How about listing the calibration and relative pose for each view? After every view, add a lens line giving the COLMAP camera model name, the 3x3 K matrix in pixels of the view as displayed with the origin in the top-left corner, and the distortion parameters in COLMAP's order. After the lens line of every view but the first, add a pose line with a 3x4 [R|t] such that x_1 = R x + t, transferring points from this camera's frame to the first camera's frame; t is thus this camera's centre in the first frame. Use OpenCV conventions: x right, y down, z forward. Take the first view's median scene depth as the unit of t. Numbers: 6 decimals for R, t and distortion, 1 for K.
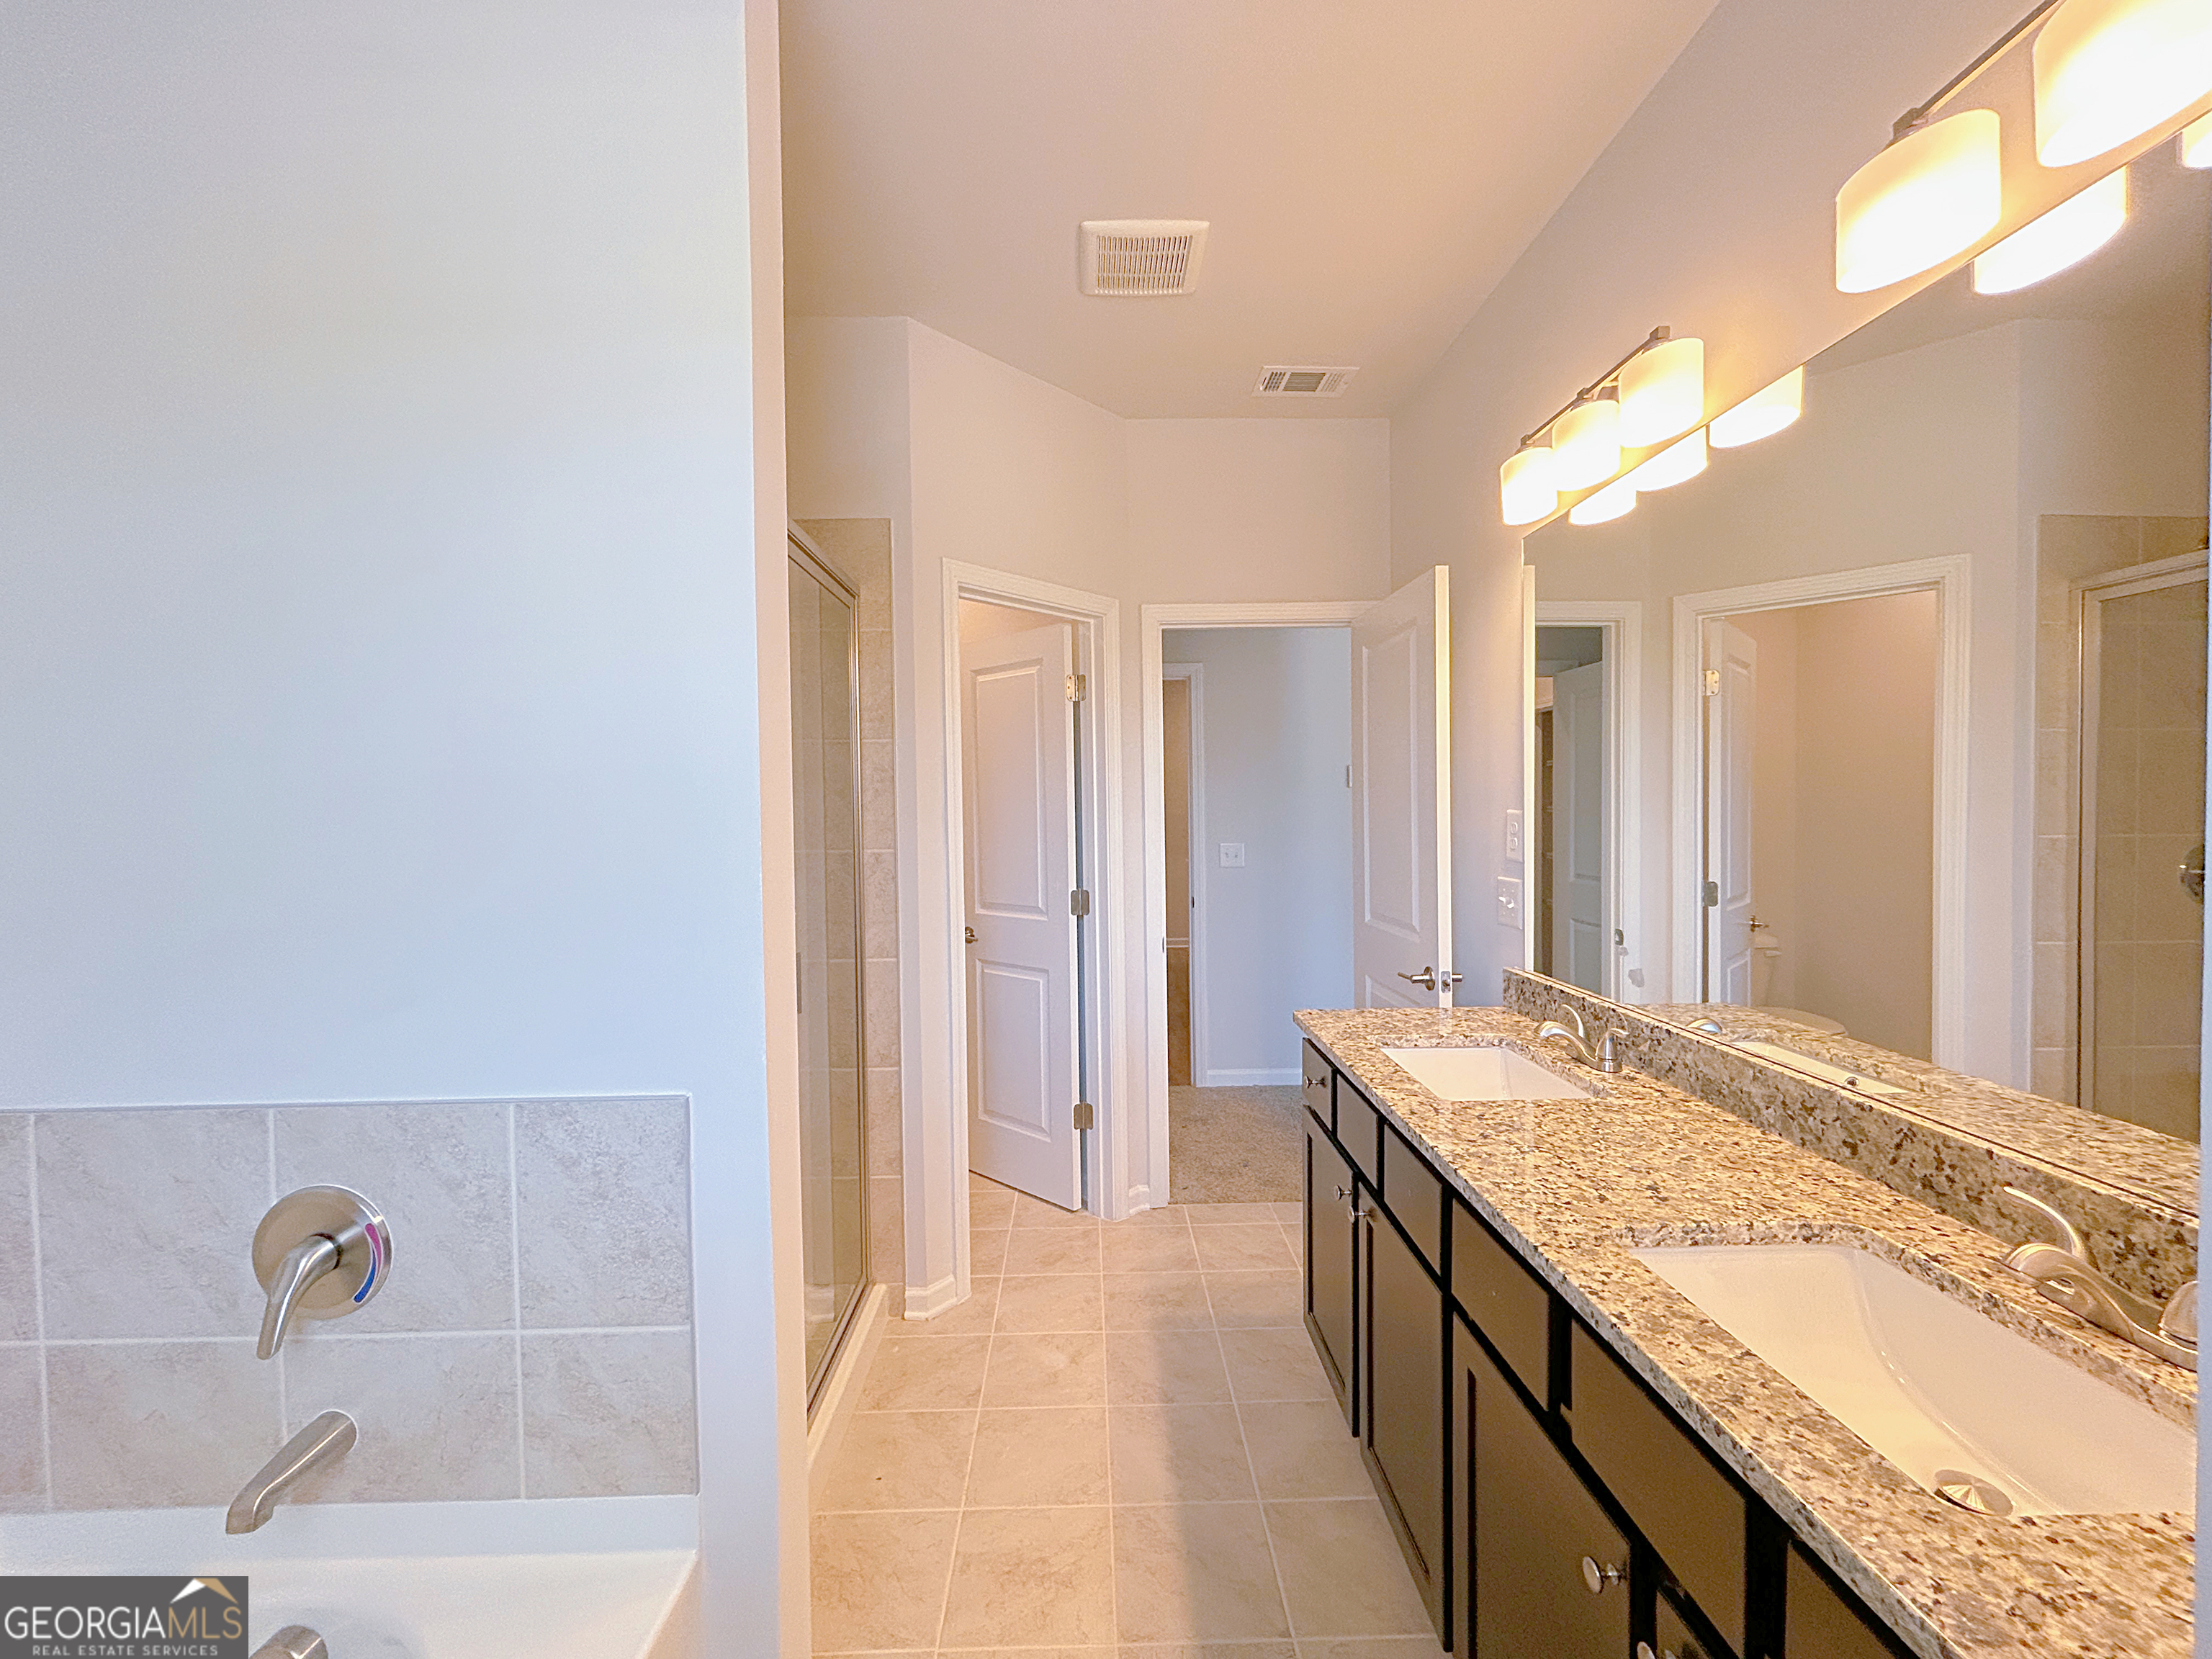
lens RADIAL K [[894.1, 0, 1102.7], [0, 894.1, 828.9], [0, 0, 1]] dist [0.001331, -0.000356]
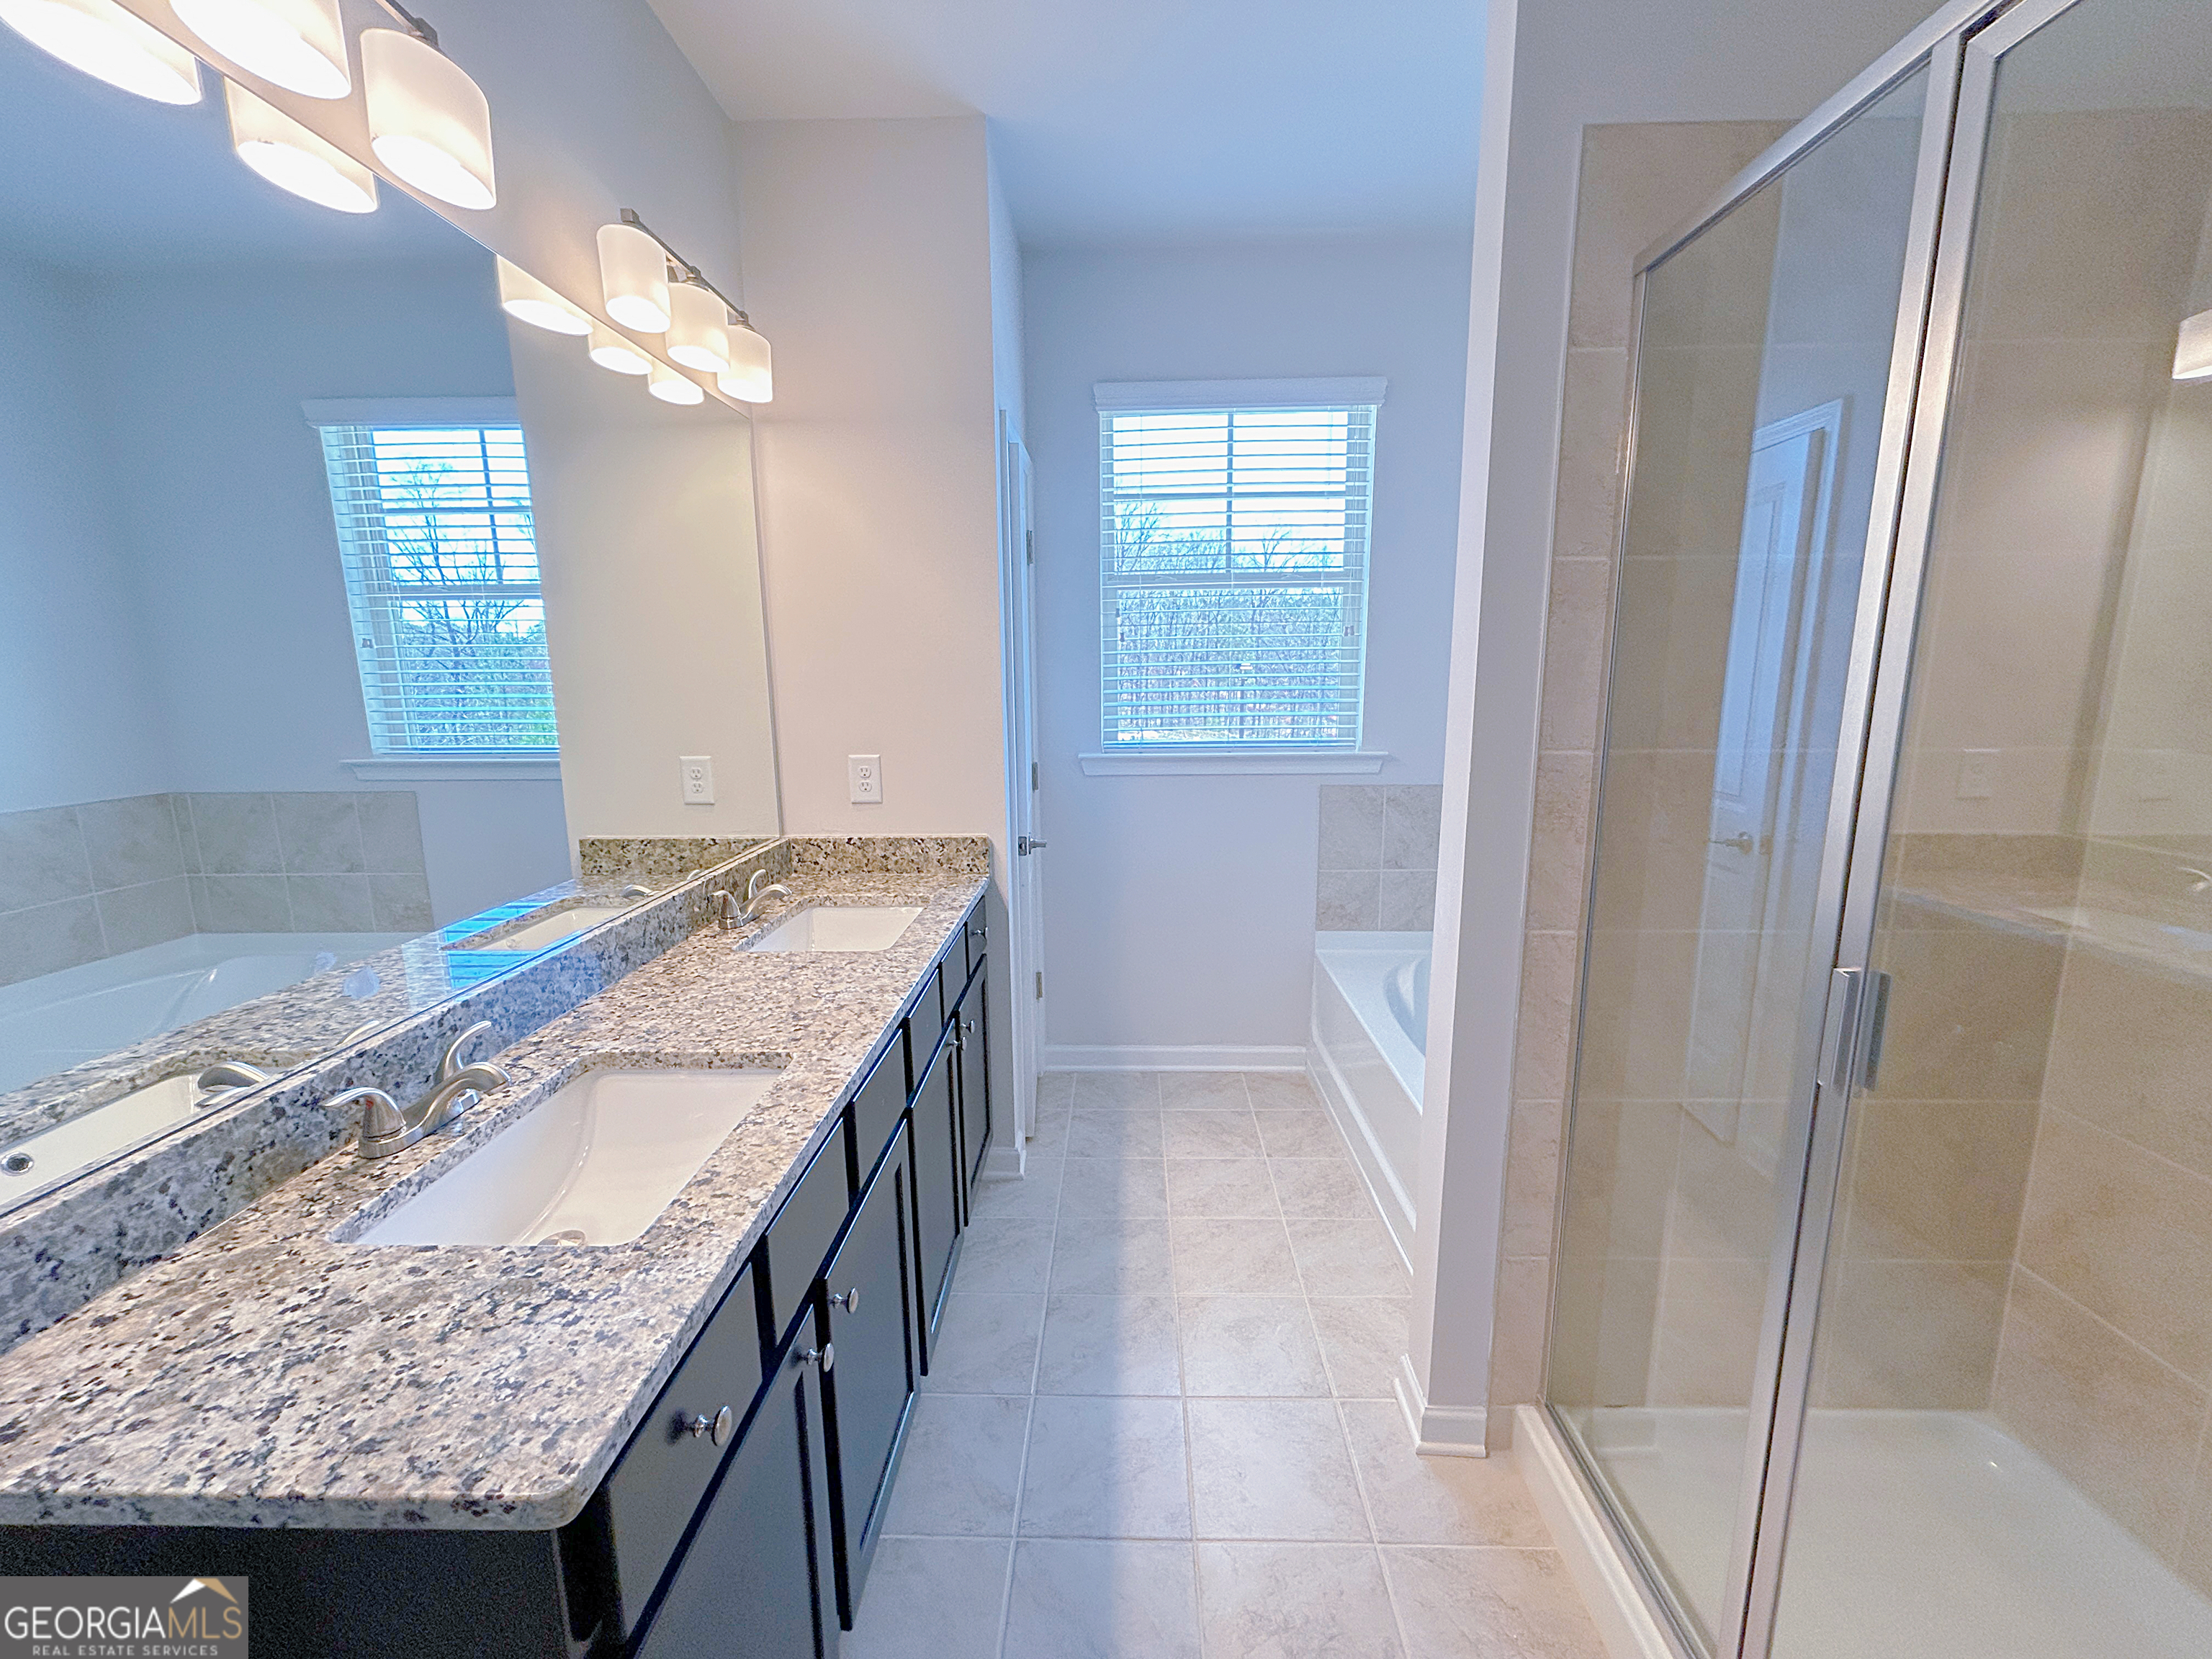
lens RADIAL K [[894.1, 0, 1105.5], [0, 894.1, 825.5], [0, 0, 1]] dist [0.001331, -0.000356]
pose [[-0.998486, 0.014916, 0.052939, 0.058170], [0.024946, 0.980647, 0.194190, -0.068808], [-0.049018, 0.195217, -0.979534, 2.090888]]
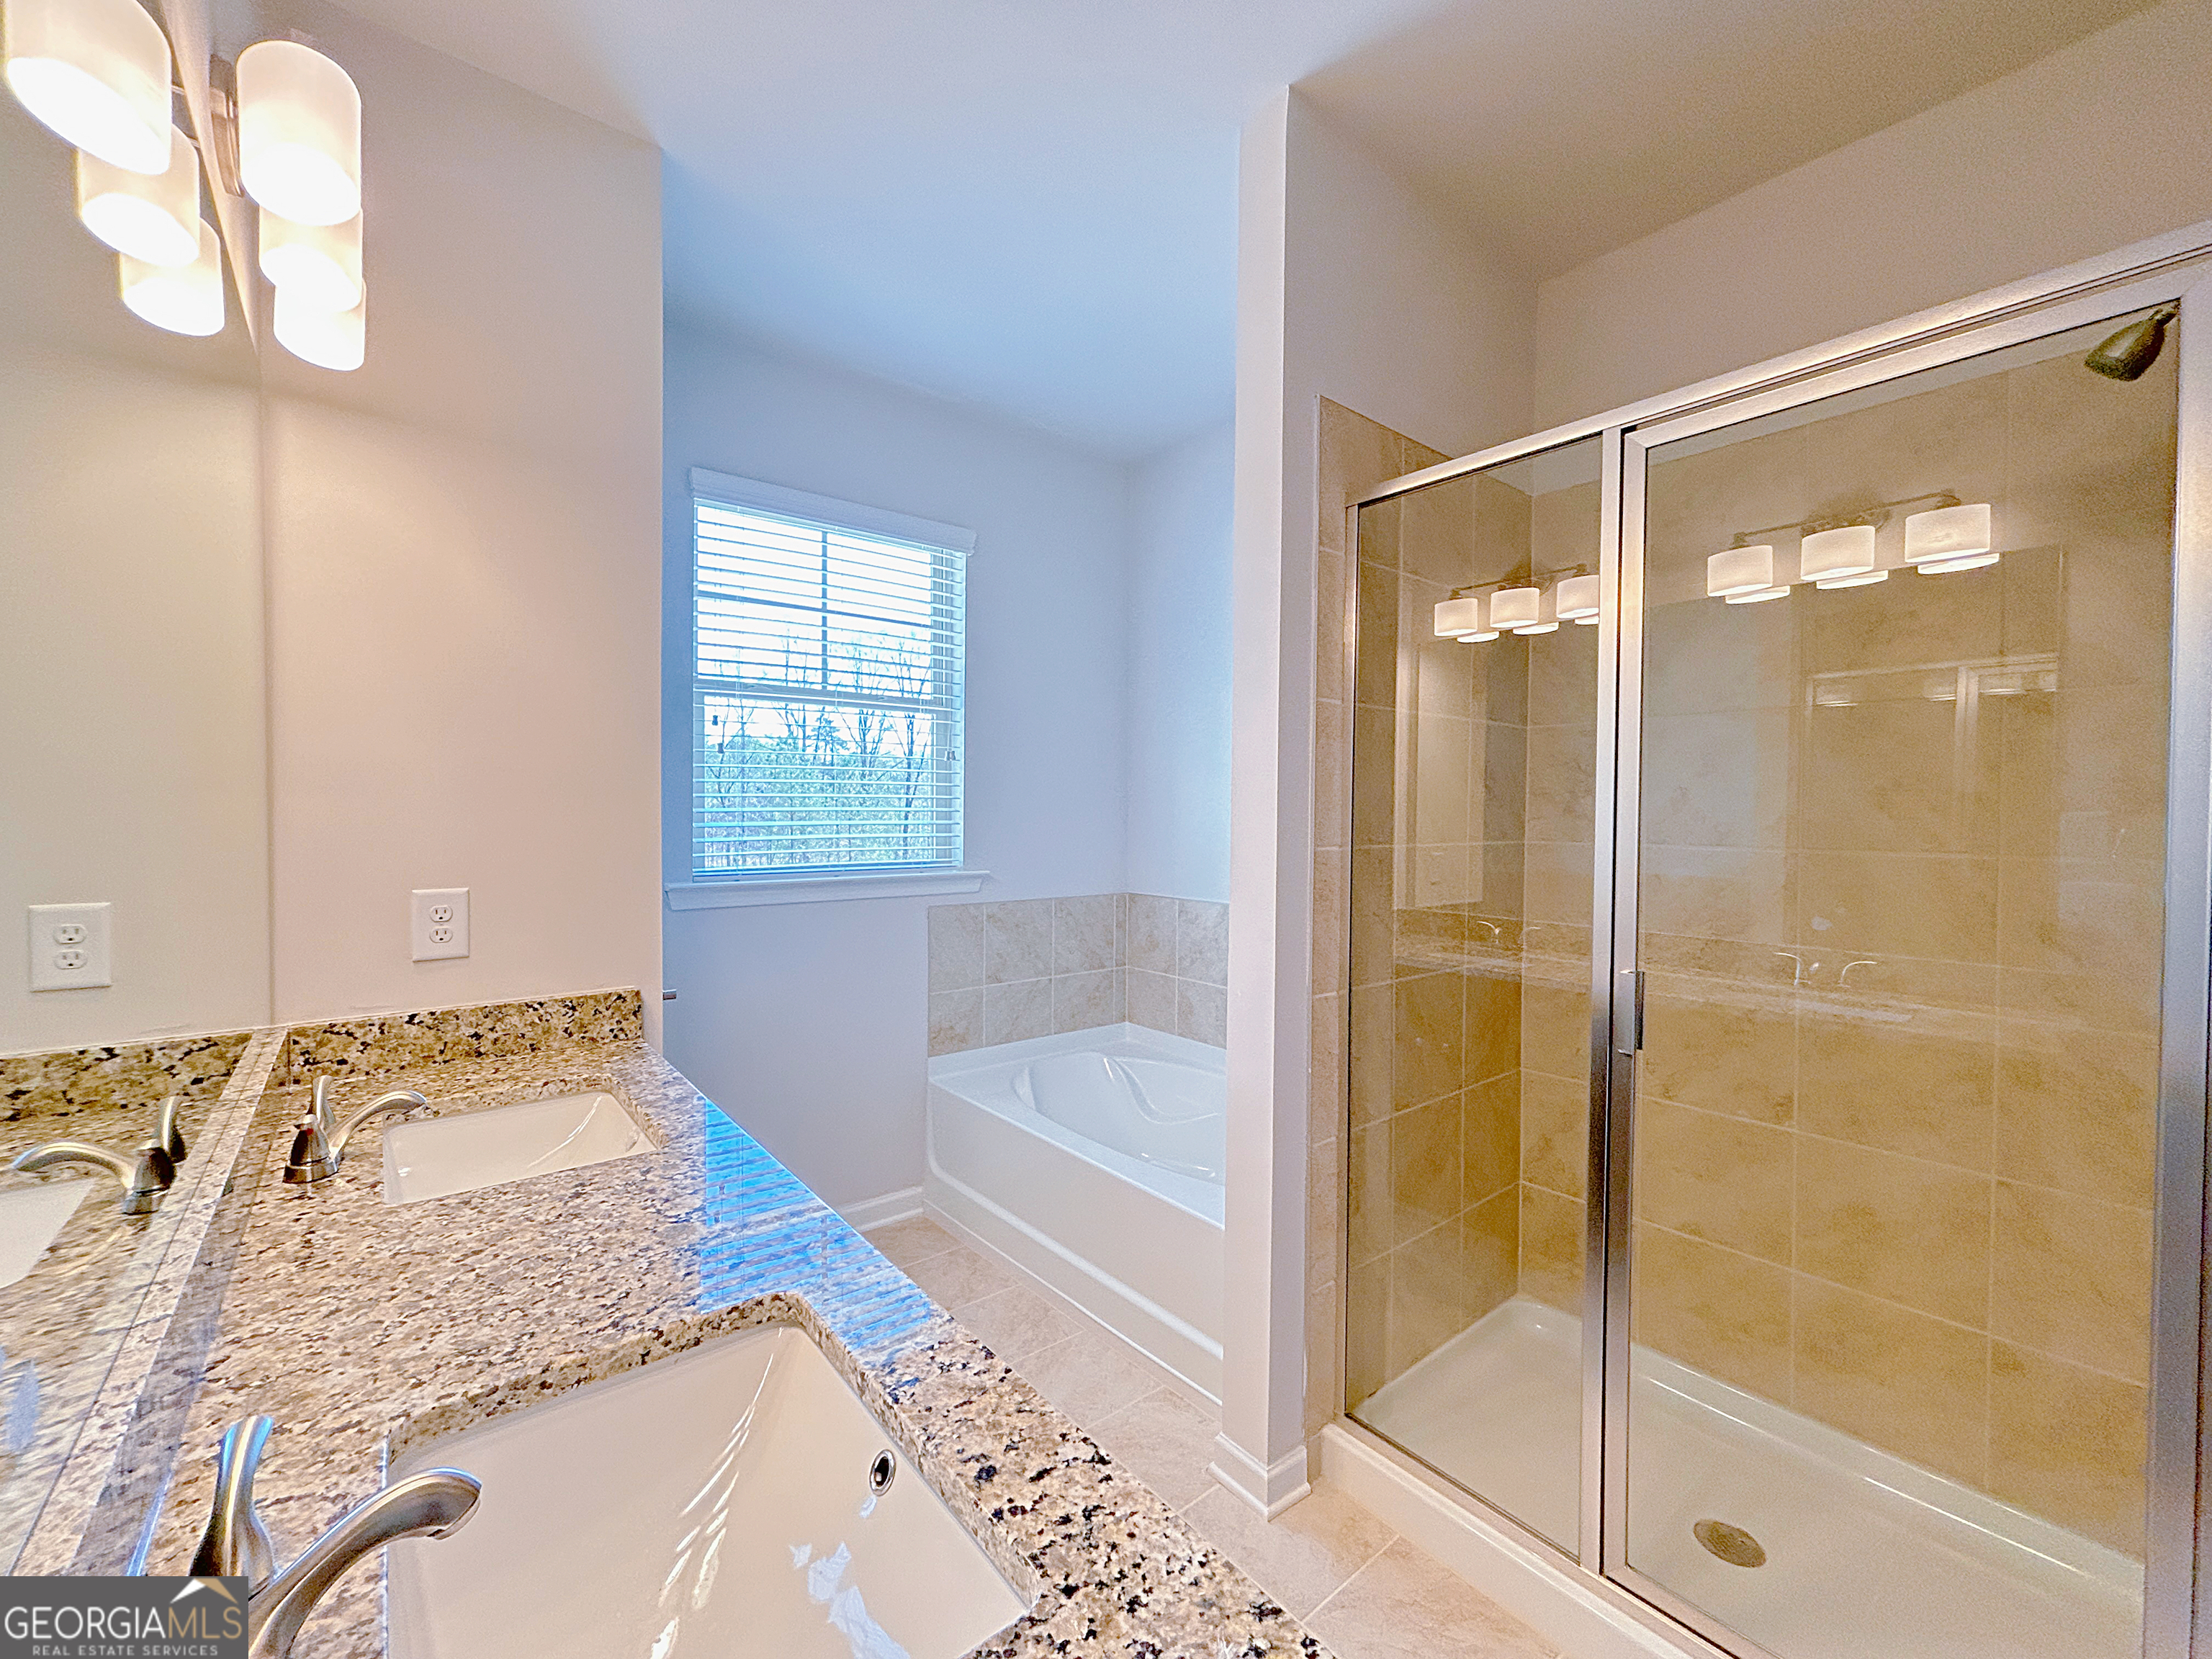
lens RADIAL K [[894.1, 0, 1104.1], [0, 894.1, 825.2], [0, 0, 1]] dist [0.001331, -0.000356]
pose [[-0.790196, 0.018637, -0.612570, 0.674958], [-0.011710, 0.998896, 0.045497, -0.024732], [0.612742, 0.043124, -0.789106, 1.854000]]
